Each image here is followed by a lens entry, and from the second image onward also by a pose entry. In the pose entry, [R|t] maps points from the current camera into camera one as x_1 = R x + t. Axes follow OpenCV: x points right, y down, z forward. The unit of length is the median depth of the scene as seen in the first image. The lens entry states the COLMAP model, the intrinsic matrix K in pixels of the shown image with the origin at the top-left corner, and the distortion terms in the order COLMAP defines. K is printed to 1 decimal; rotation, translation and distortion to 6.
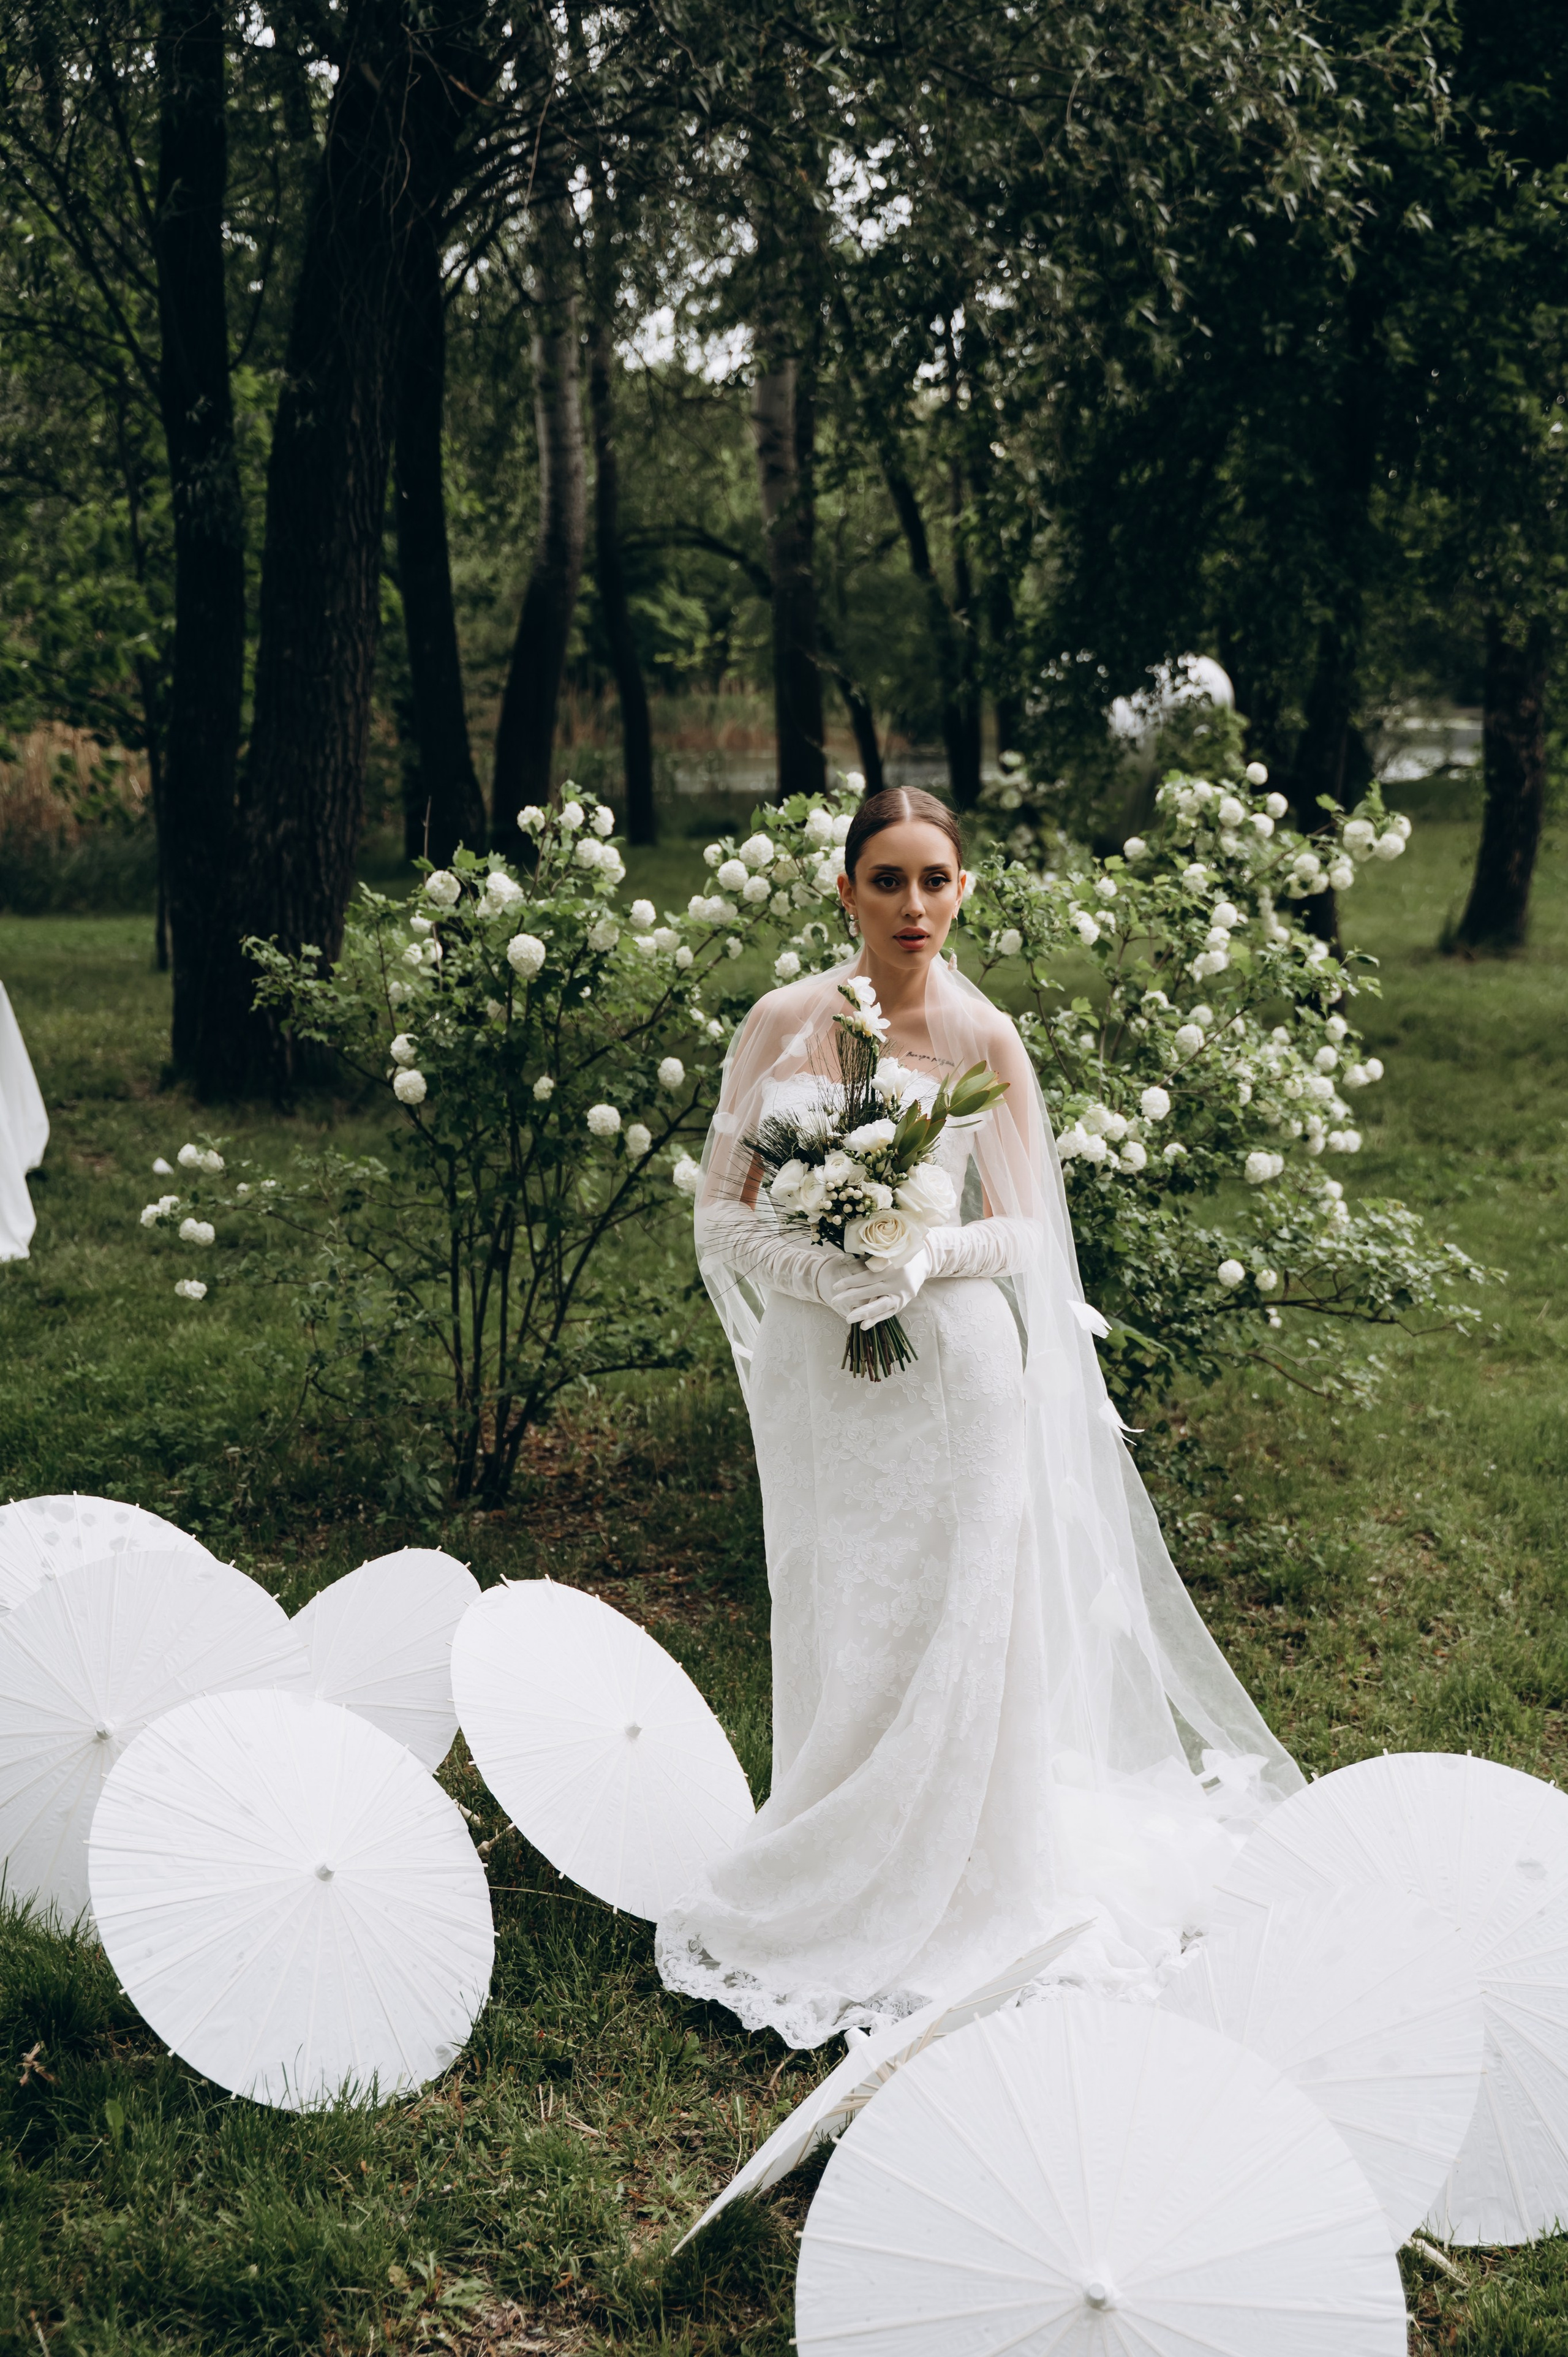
lens RADIAL K [[2737.4, 0, 784.0], [0, 2737.4, 1178.5], [0, 0, 1]] dist [0.009348, 0.005983]
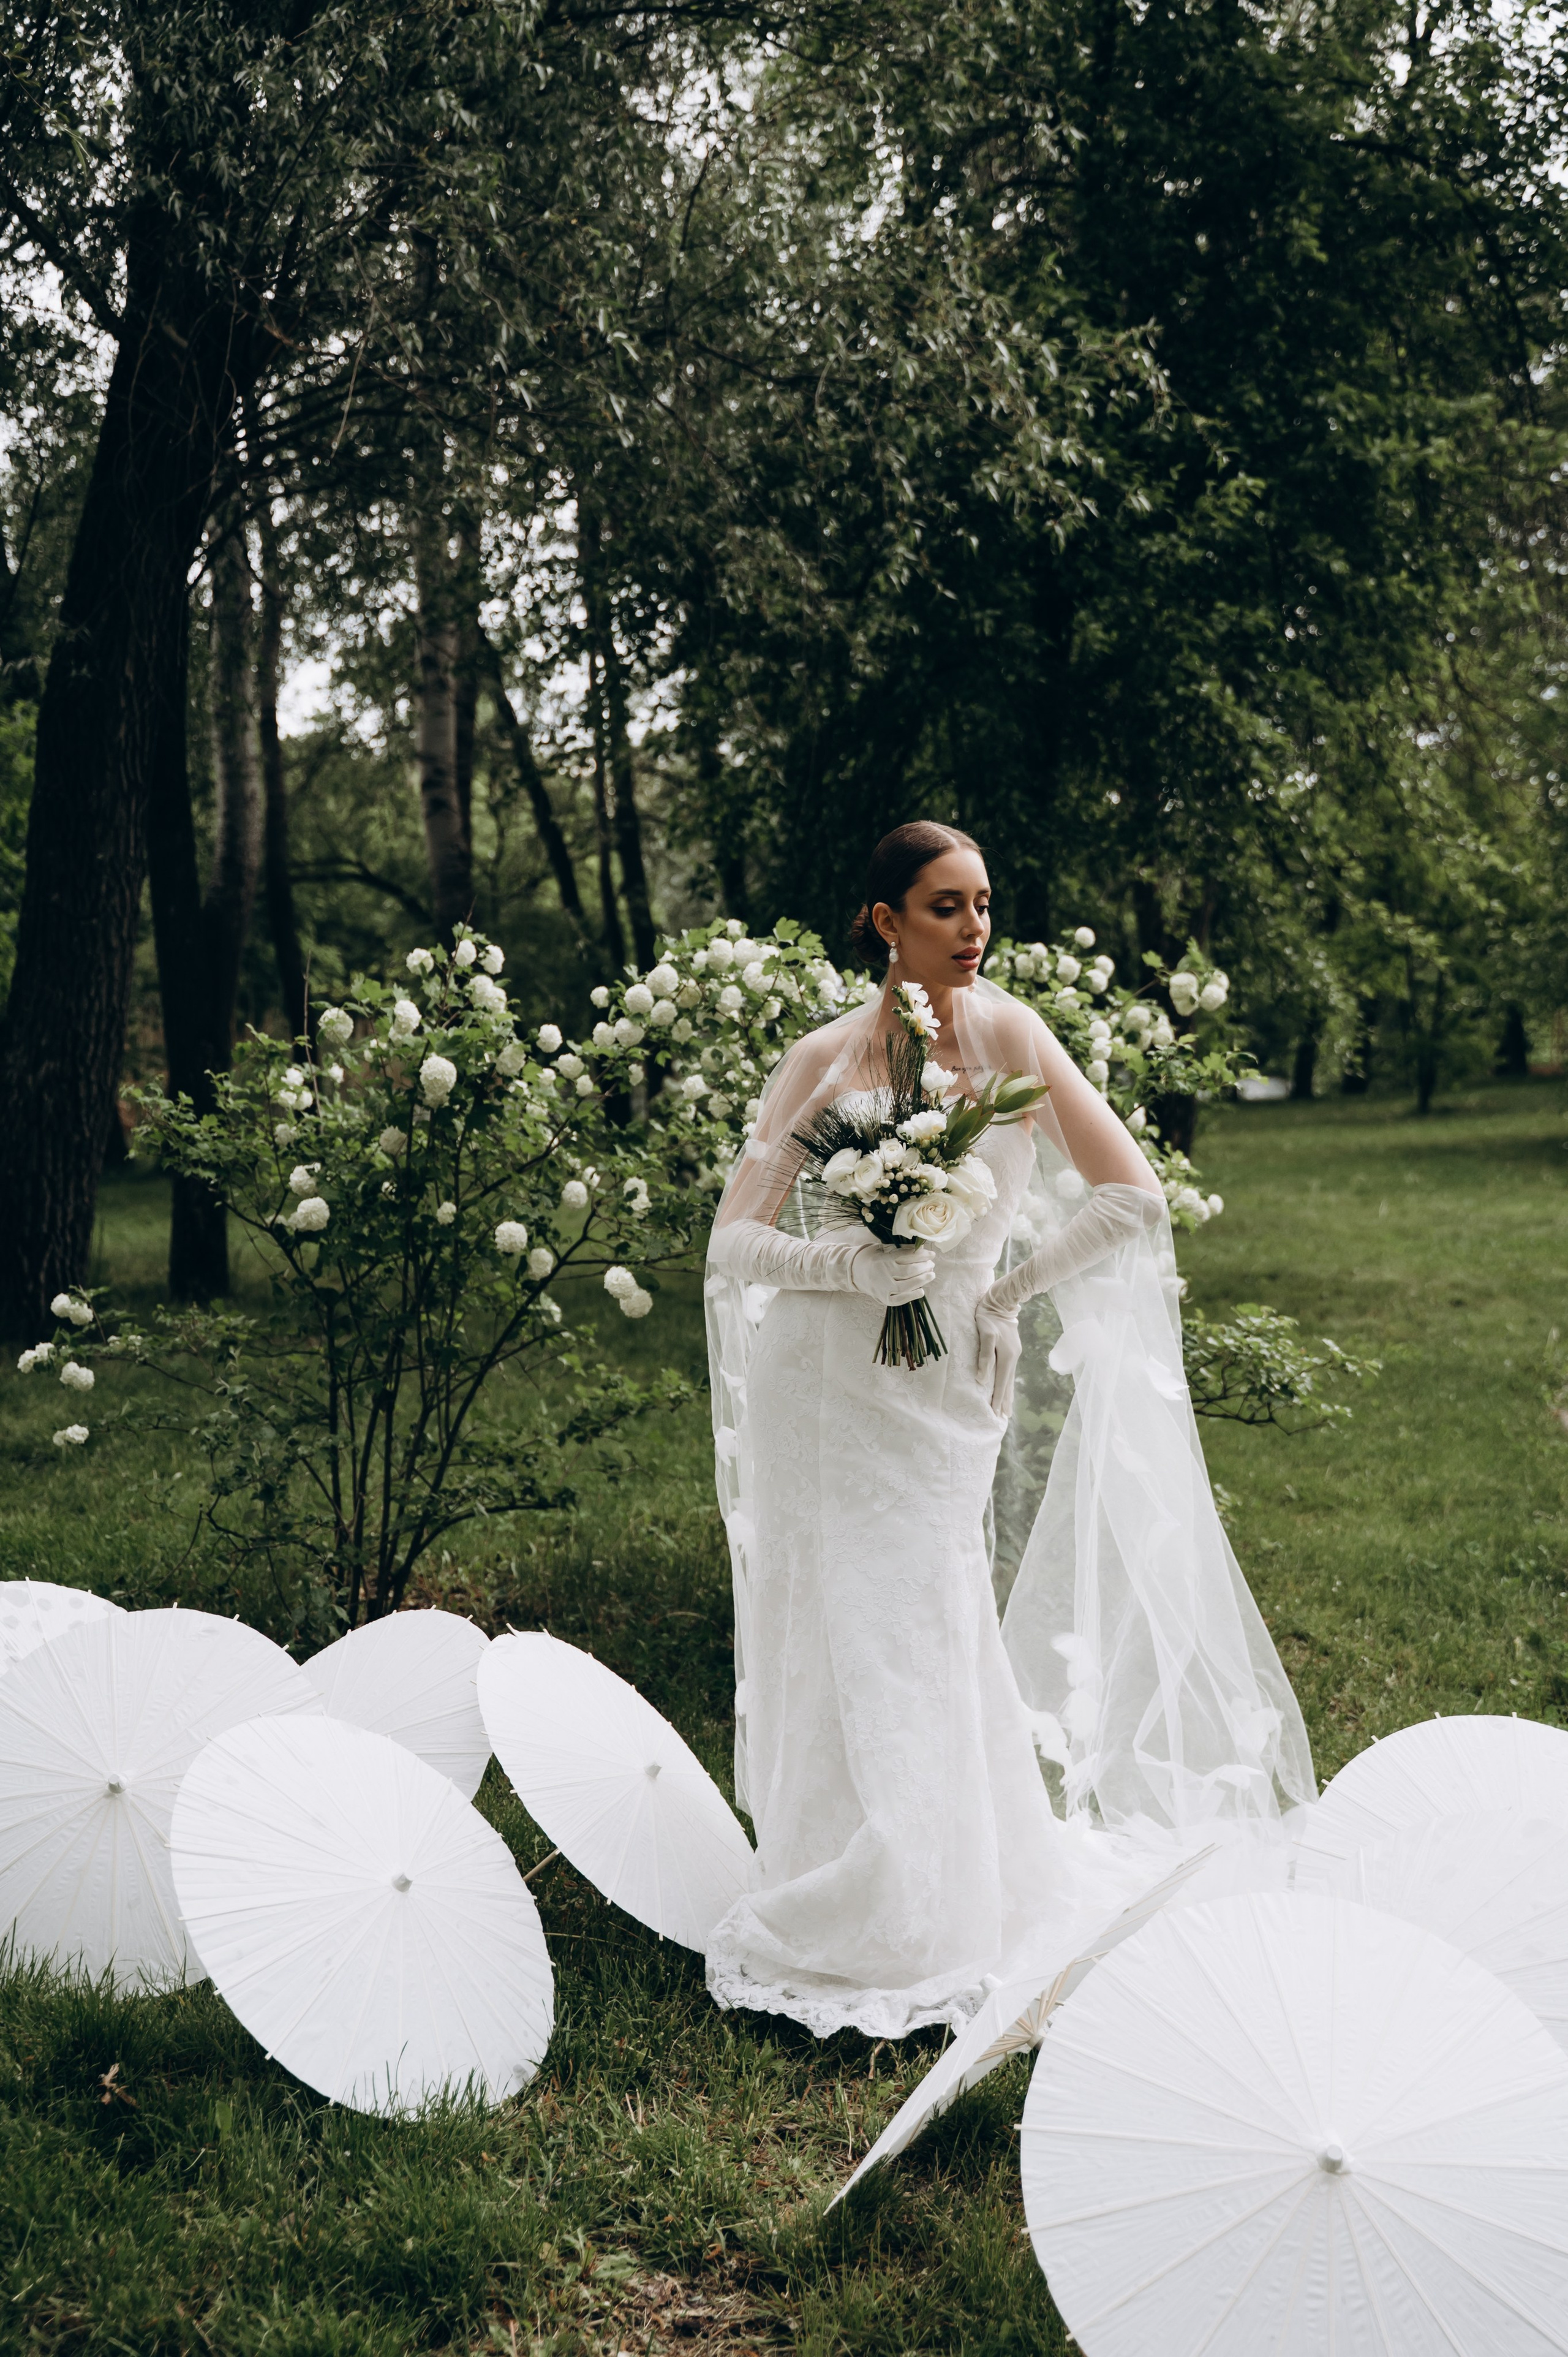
lens RADIAL K [[2654.3, 0, 784.0], [0, 2654.3, 1178.5], [0, 0, 1]] dist [-0.000971, -0.026954]
pose [[0.991104, -0.012638, 0.132490, -0.136183], [0.028395, 0.992640, -0.117726, 0.106384], [-0.130027, 0.120441, 0.984168, 0.022564]]
